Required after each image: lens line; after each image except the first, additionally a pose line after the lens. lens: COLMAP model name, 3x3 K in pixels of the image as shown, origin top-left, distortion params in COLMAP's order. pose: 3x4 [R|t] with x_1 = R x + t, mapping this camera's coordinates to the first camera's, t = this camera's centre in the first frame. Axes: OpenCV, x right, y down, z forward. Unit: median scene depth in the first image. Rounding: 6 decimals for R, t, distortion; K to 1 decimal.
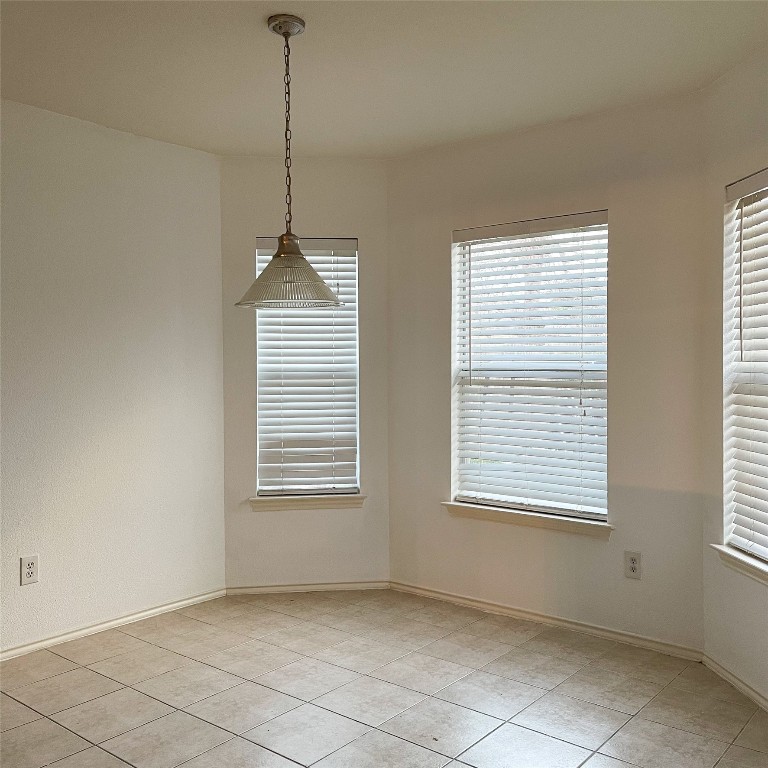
lens RADIAL K [[762.0, 0, 385.5], [0, 762.0, 383.9], [0, 0, 1]] dist [0.033560, 0.000000]
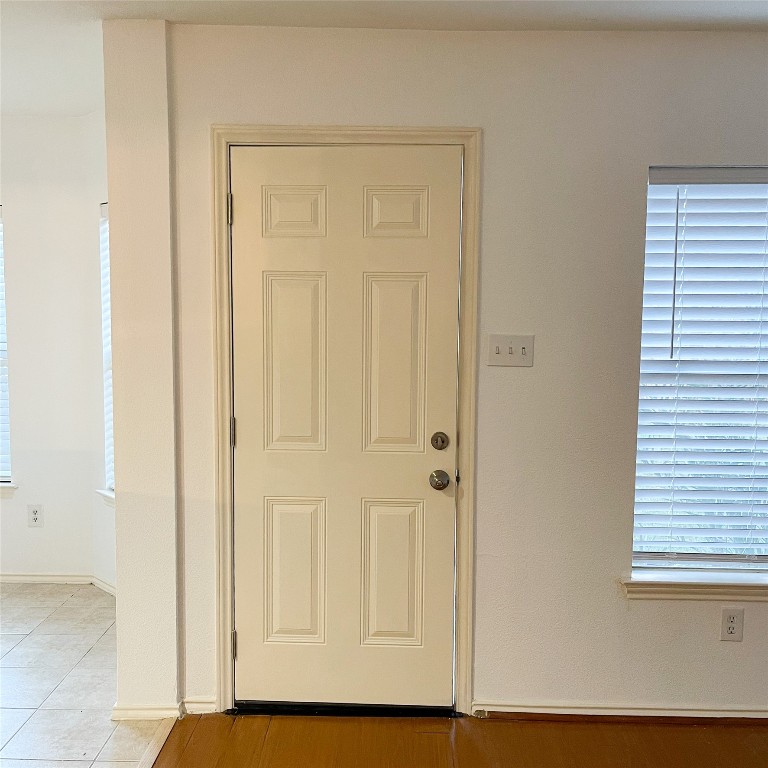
lens RADIAL K [[832.9, 0, 379.4], [0, 832.9, 382.2], [0, 0, 1]] dist [0.056671, 0.000000]
pose [[0.791412, -0.051992, 0.609069, -0.038159], [0.002132, 0.996605, 0.082302, -0.079339], [-0.611280, -0.063836, 0.788836, -0.355792]]
